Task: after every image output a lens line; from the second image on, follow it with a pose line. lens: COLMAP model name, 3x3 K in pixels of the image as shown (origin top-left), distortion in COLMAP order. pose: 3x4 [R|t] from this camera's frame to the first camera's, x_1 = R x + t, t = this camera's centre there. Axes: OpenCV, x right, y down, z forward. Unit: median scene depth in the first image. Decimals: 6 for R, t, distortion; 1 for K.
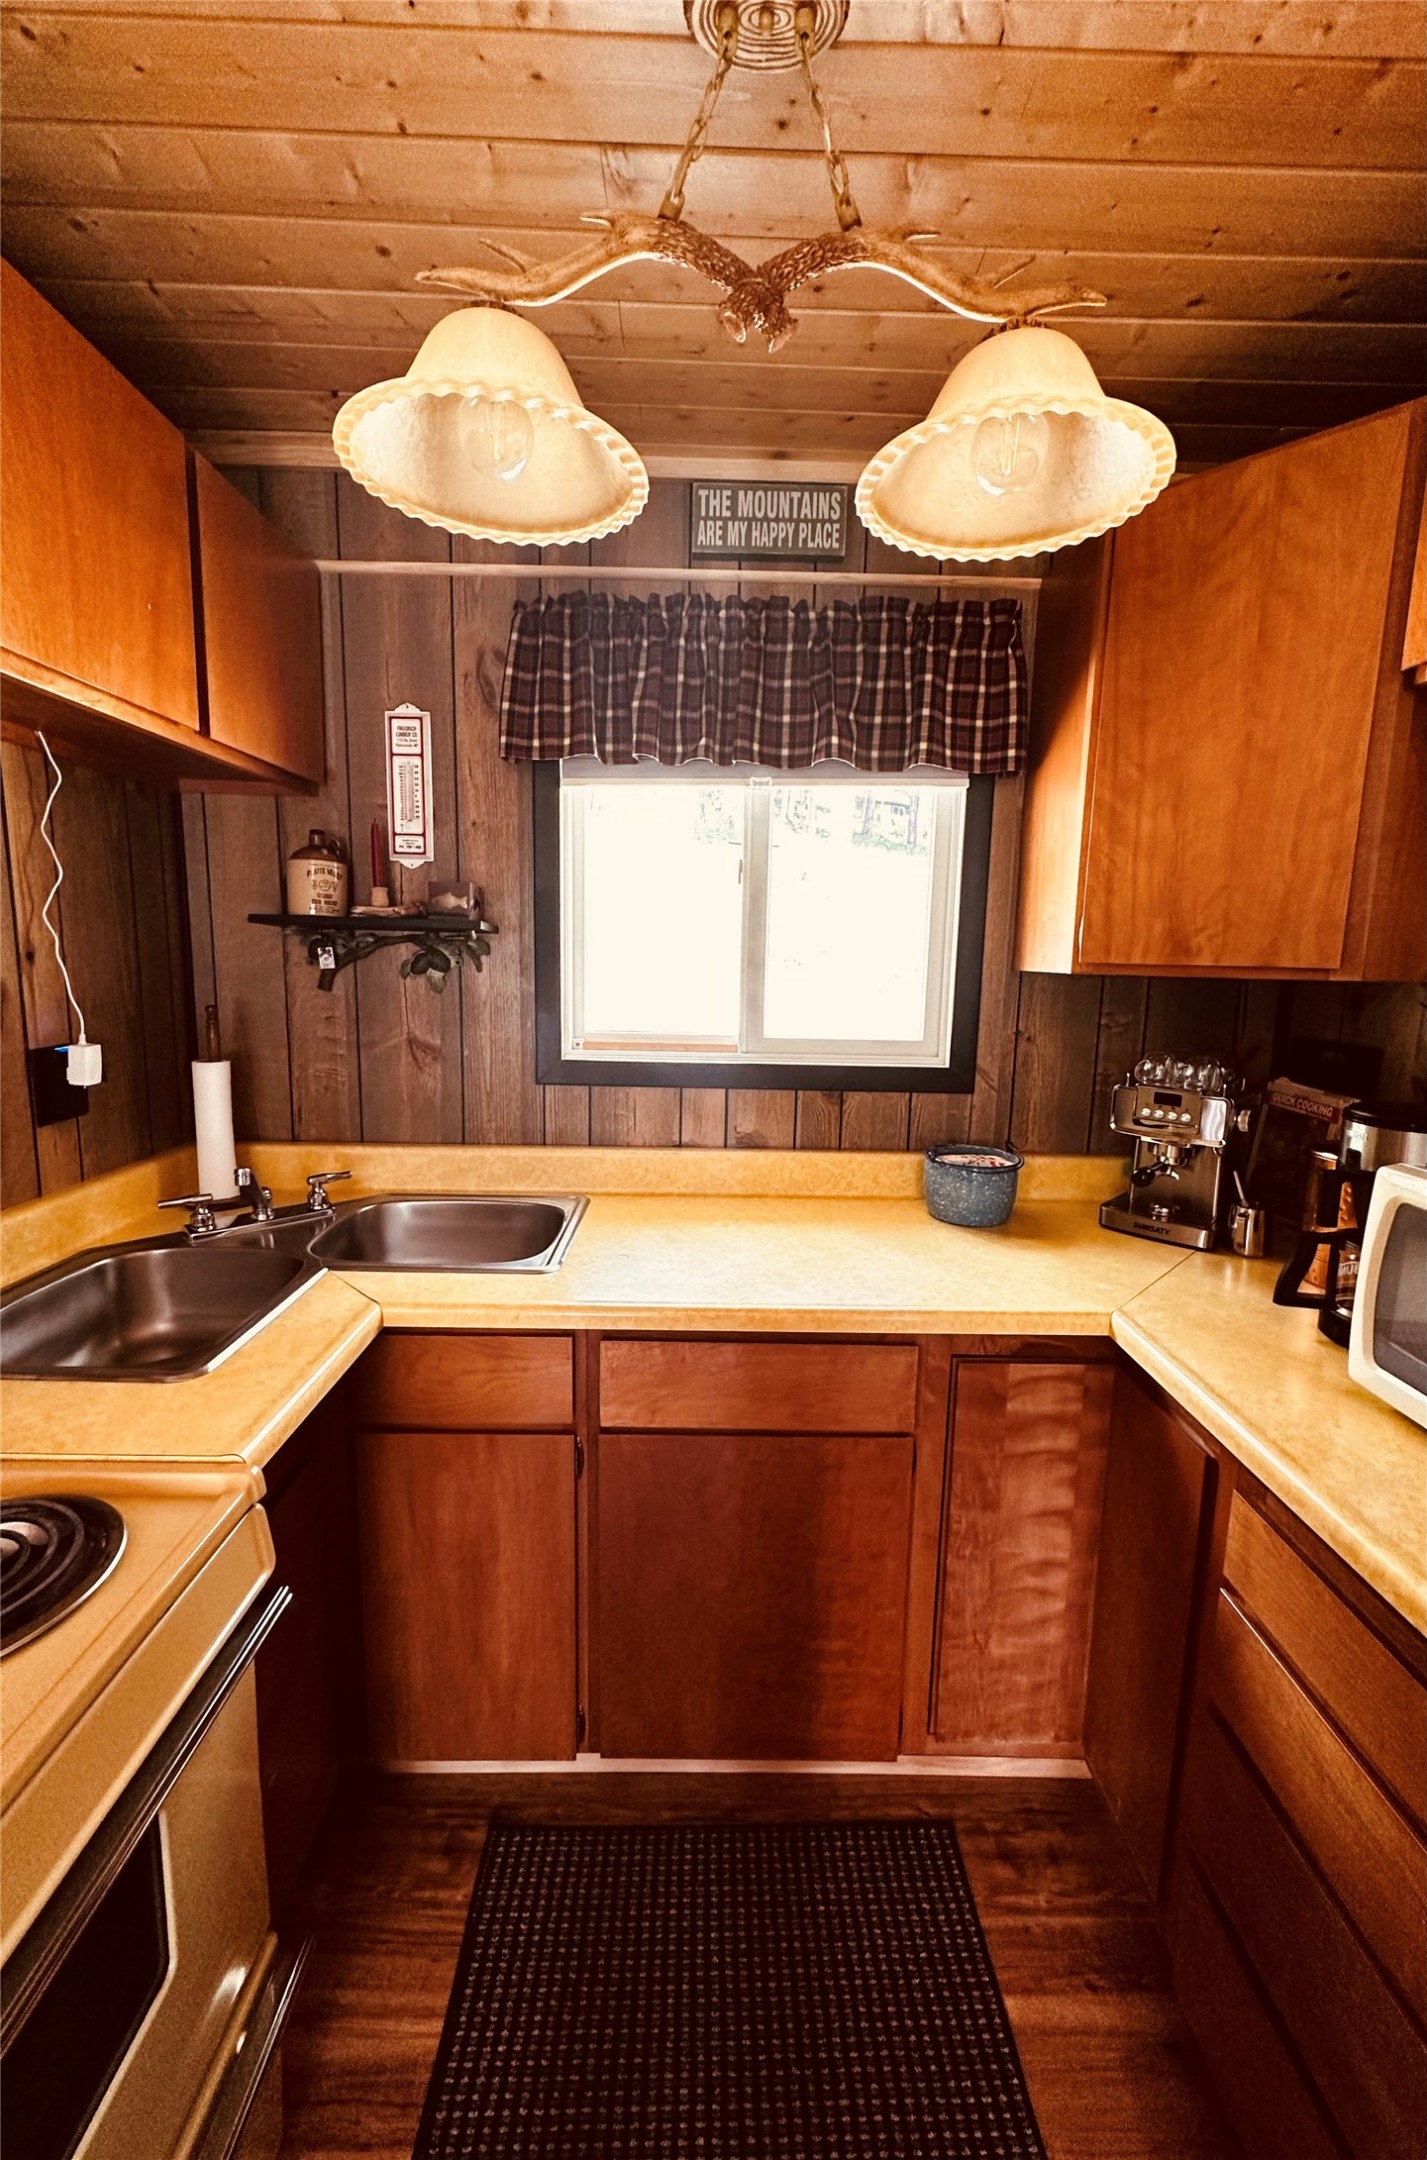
lens RADIAL K [[860.0, 0, 713.5], [0, 860.0, 1080.0], [0, 0, 1]] dist [0.000283, -0.000175]
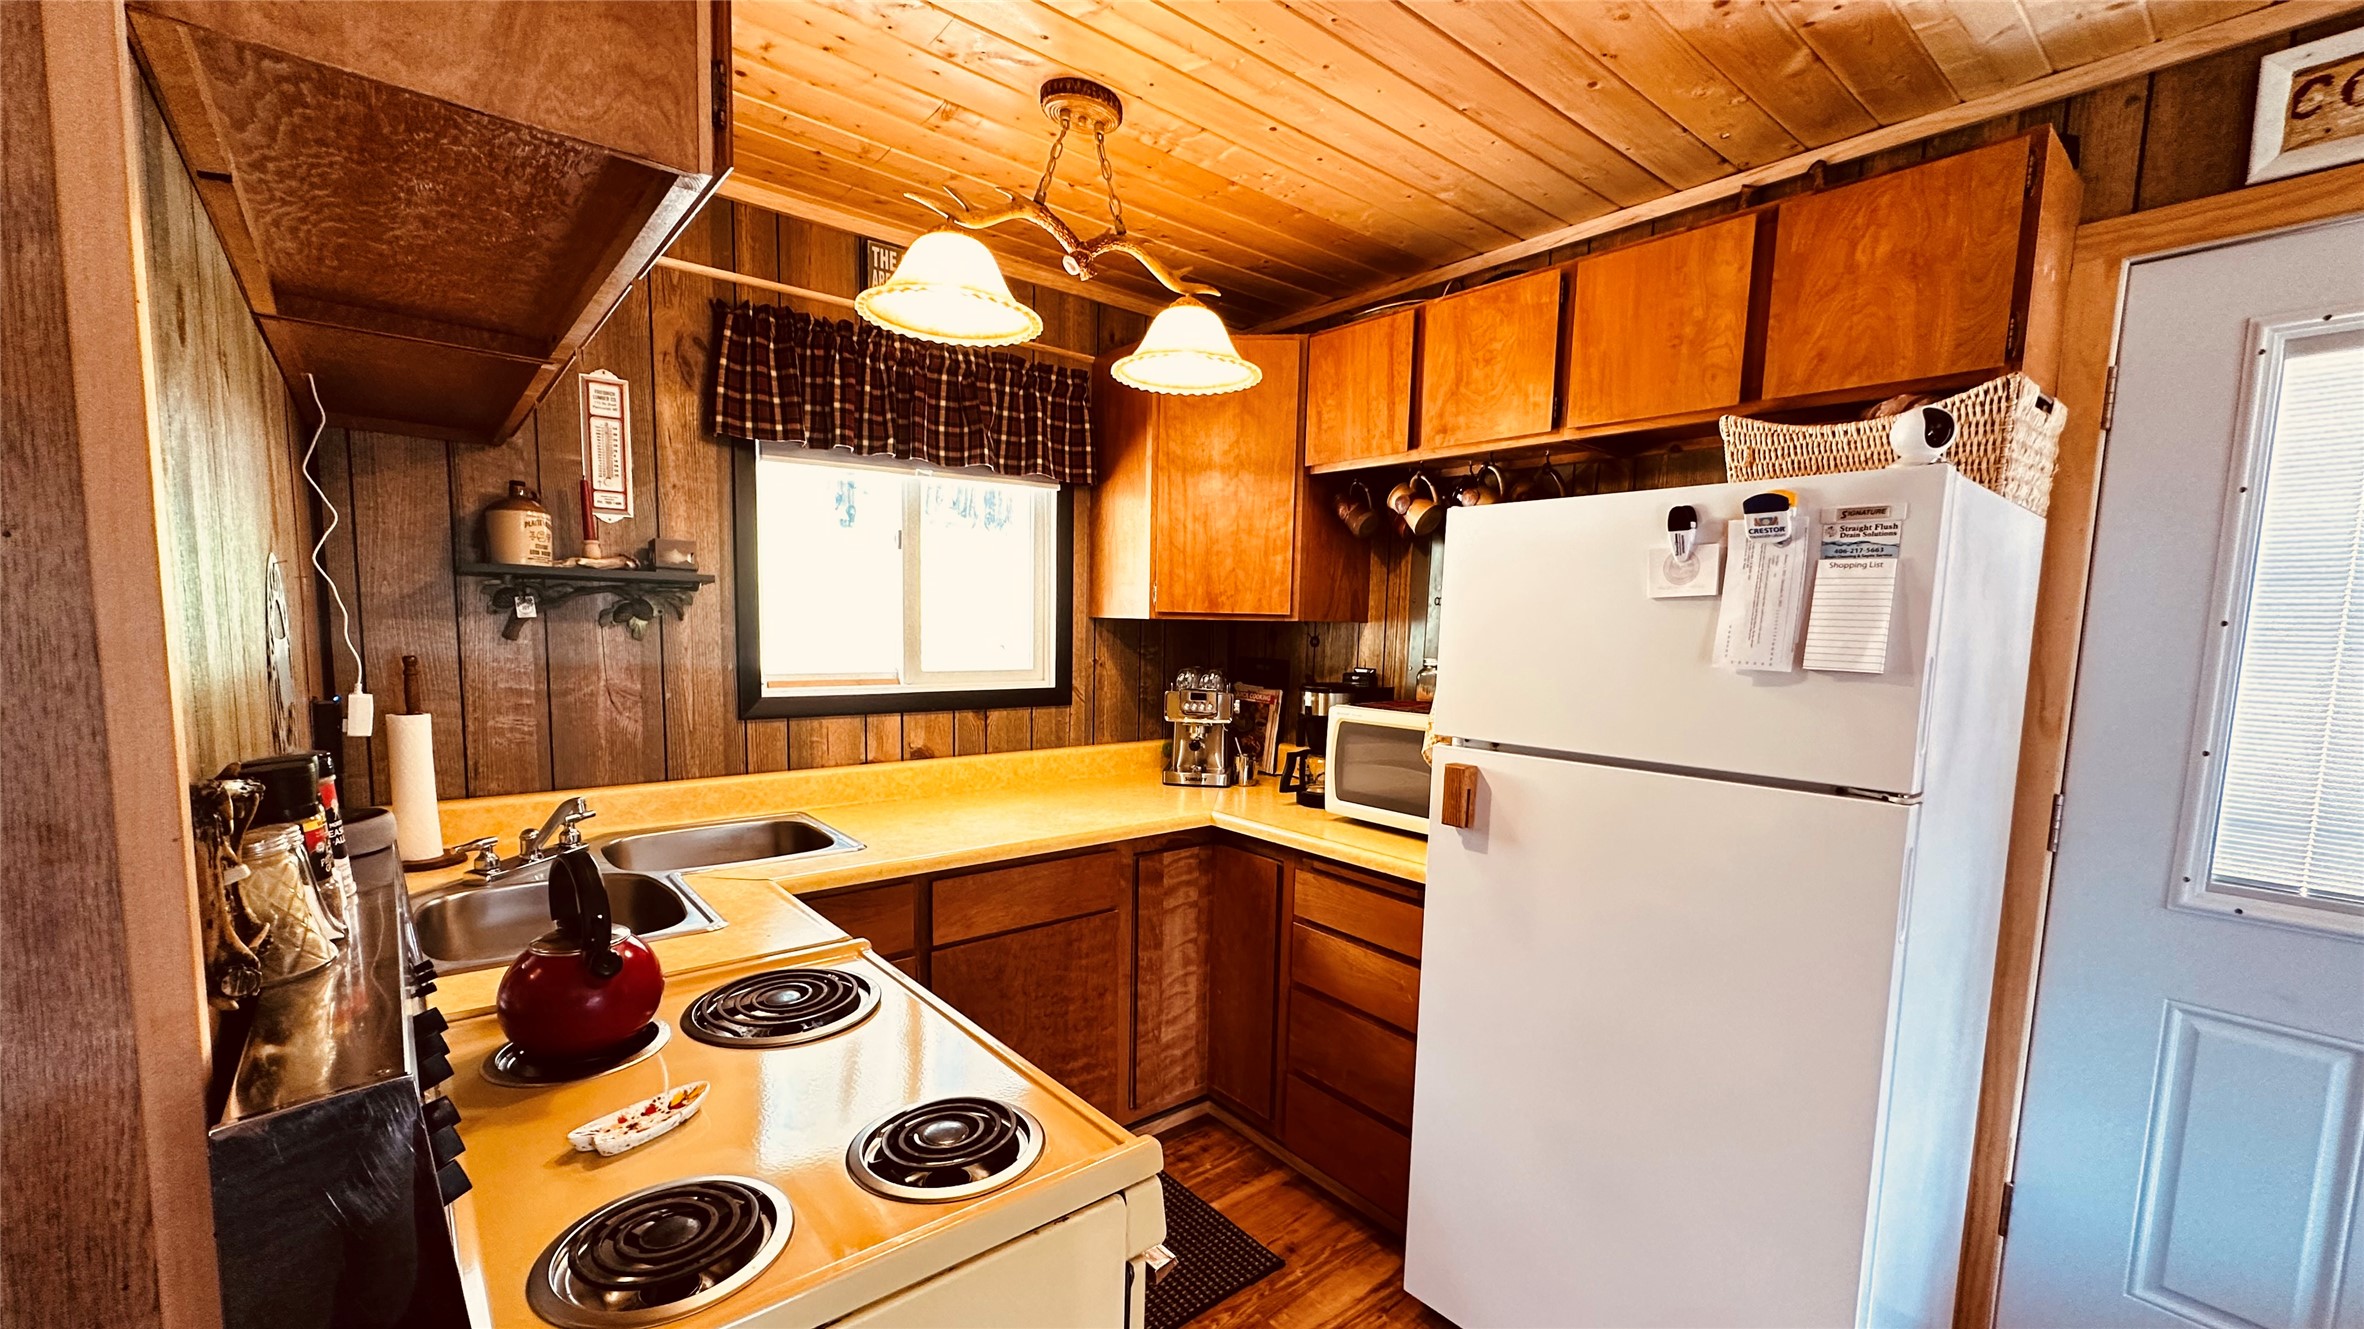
lens RADIAL K [[960.1, 0, 1180.4], [0, 960.1, 726.1], [0, 0, 1]] dist [0.000487, -0.000098]
pose [[0.775802, -0.073655, 0.626662, -0.595616], [0.087627, 0.996116, 0.008598, 0.056541], [-0.624862, 0.048242, 0.779243, -0.364032]]
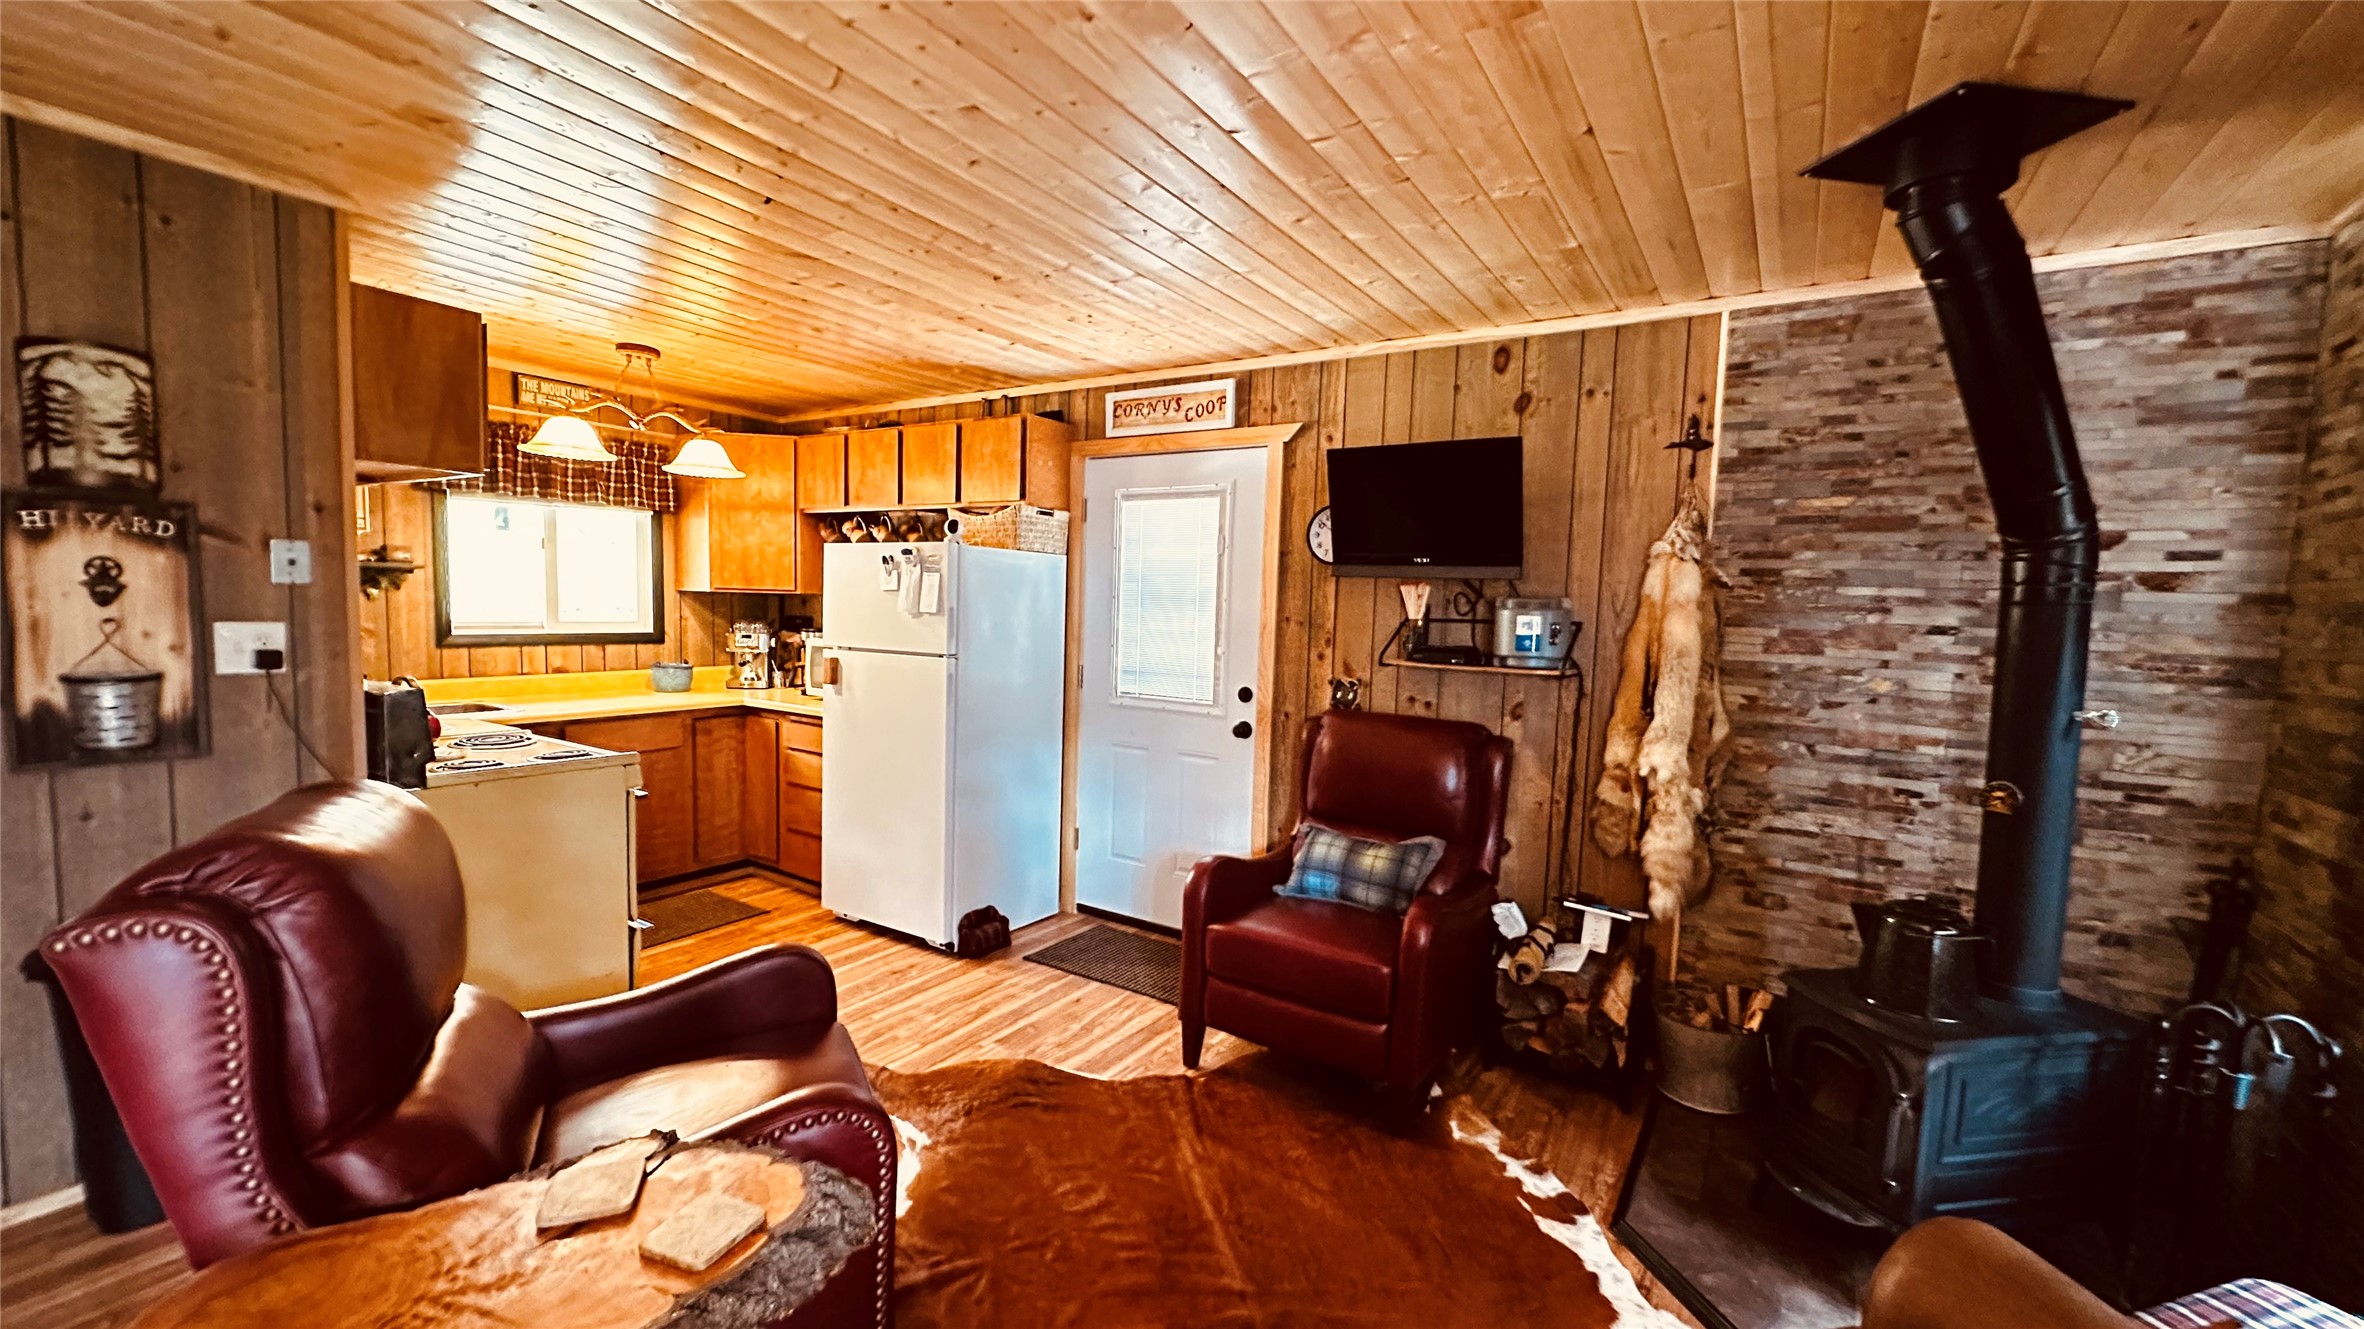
lens RADIAL K [[946.6, 0, 1185.9], [0, 946.6, 683.8], [0, 0, 1]] dist [-0.001099, -0.000069]
pose [[0.547931, -0.076954, 0.832977, -1.165087], [0.104927, 0.994218, 0.022829, 0.235574], [-0.829917, 0.074893, 0.552837, -1.725474]]
